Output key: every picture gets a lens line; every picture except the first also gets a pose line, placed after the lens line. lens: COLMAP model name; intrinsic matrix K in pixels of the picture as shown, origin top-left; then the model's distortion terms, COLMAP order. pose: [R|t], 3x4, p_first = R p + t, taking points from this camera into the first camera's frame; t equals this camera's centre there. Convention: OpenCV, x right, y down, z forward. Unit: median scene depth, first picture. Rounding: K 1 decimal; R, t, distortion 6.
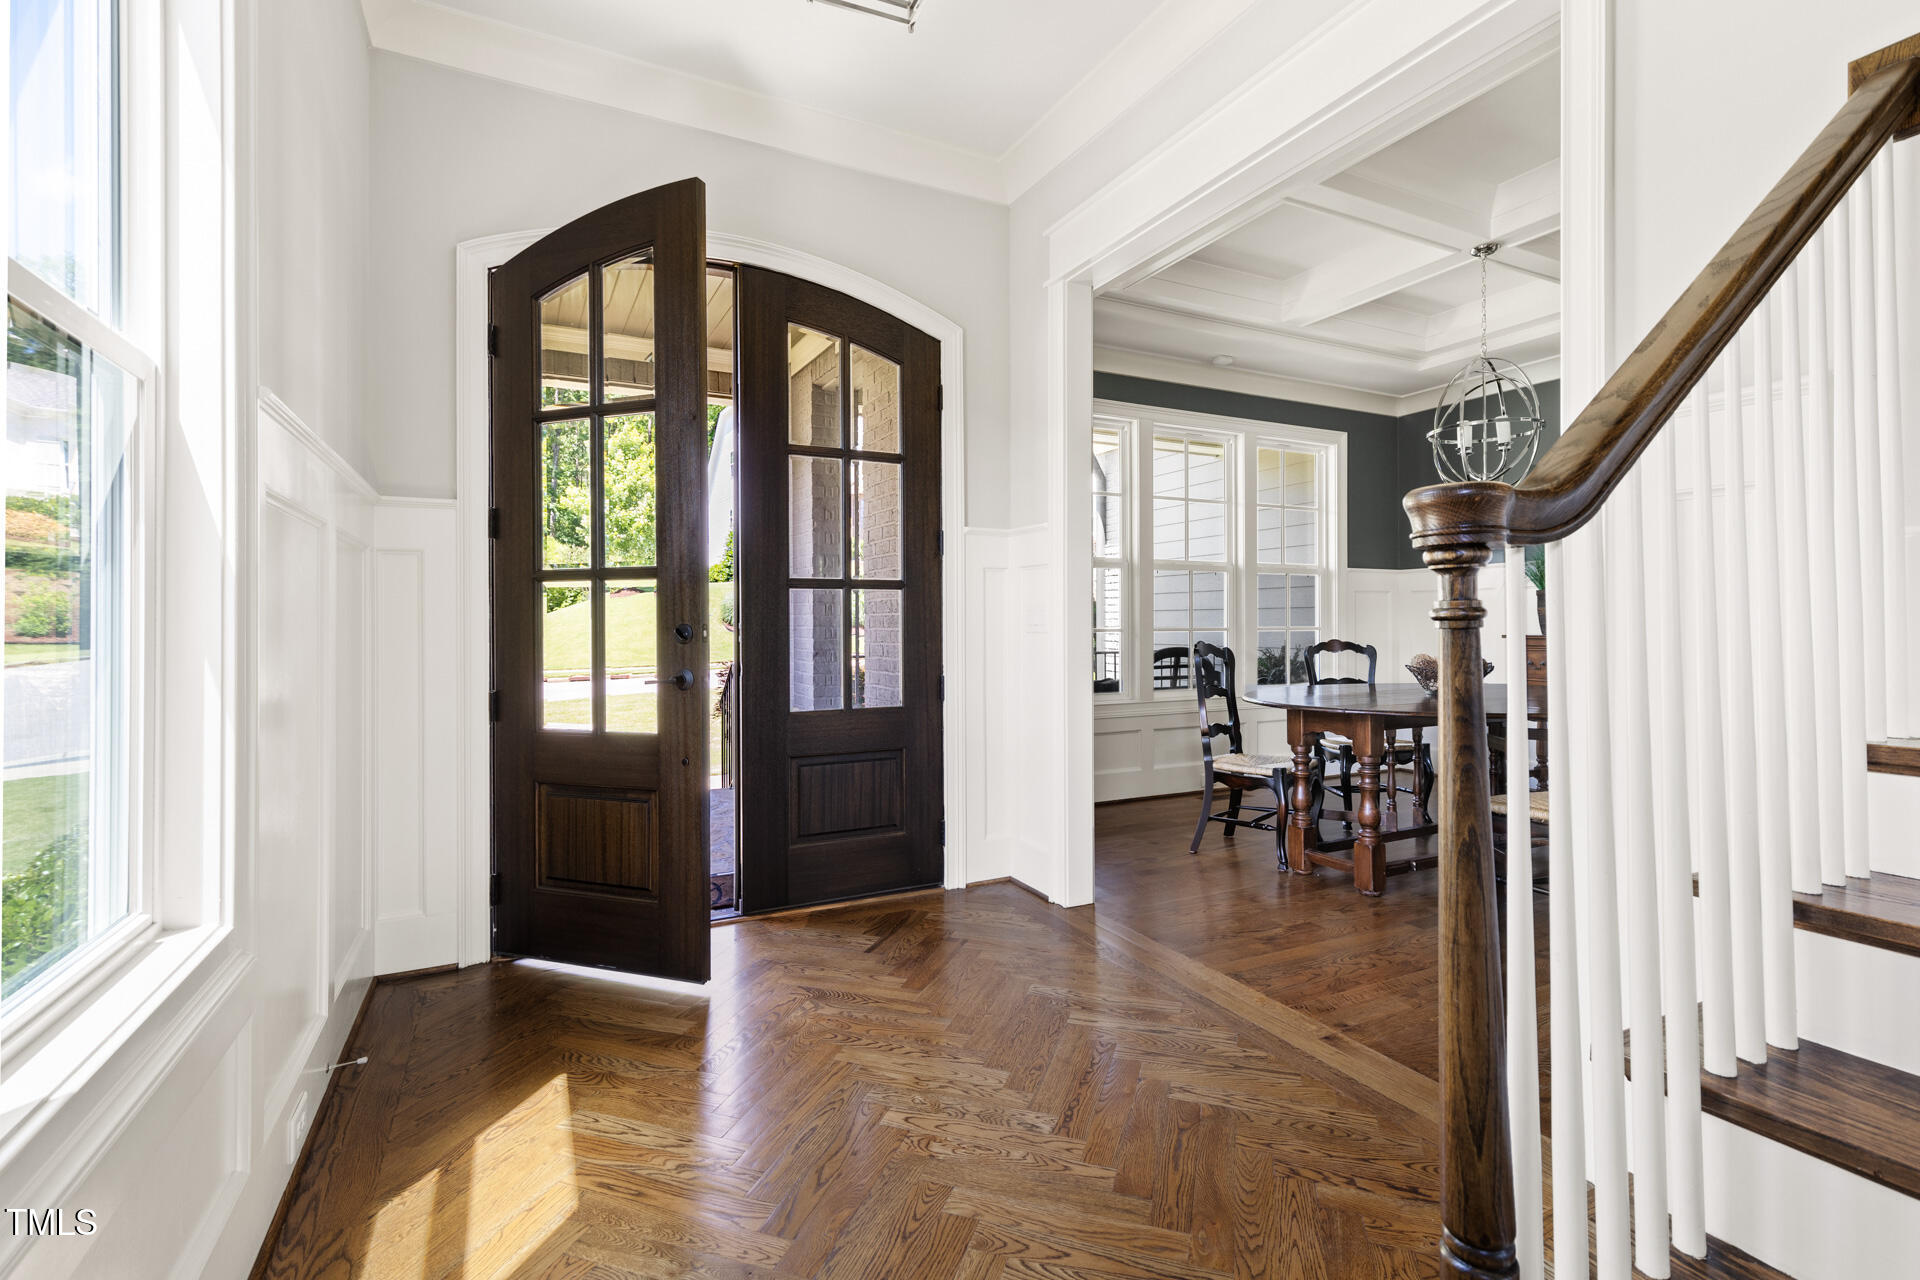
lens RADIAL K [[880.1, 0, 966.1], [0, 880.1, 619.3], [0, 0, 1]] dist [-0.001424, 0.000462]
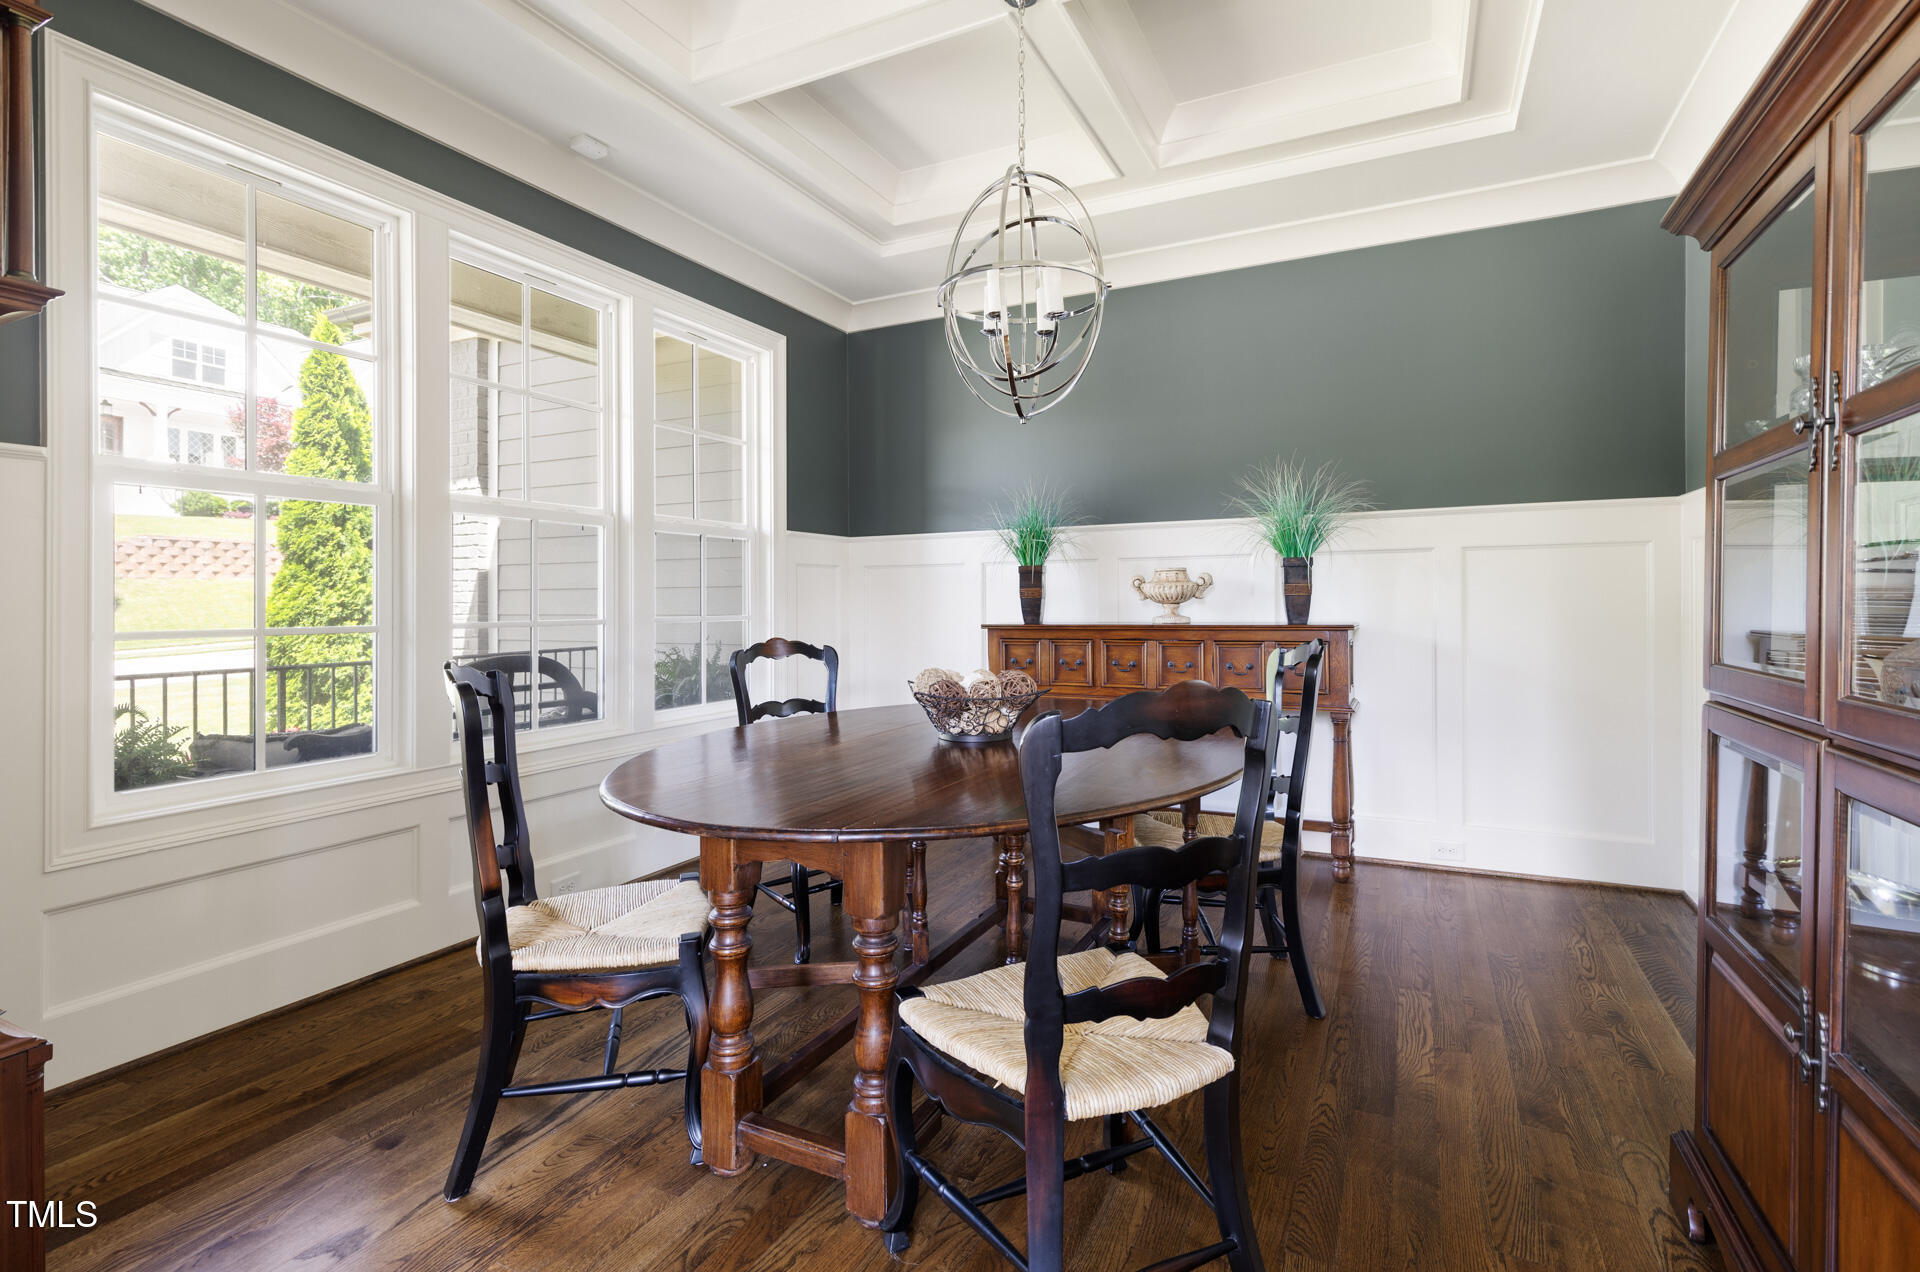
lens RADIAL K [[880.1, 0, 958.9], [0, 880.1, 616.6], [0, 0, 1]] dist [-0.001424, 0.000462]
pose [[0.807771, -0.007984, 0.589443, 0.149217], [-0.001859, 0.999869, 0.016091, -0.002121], [-0.589494, -0.014093, 0.807650, 0.402227]]
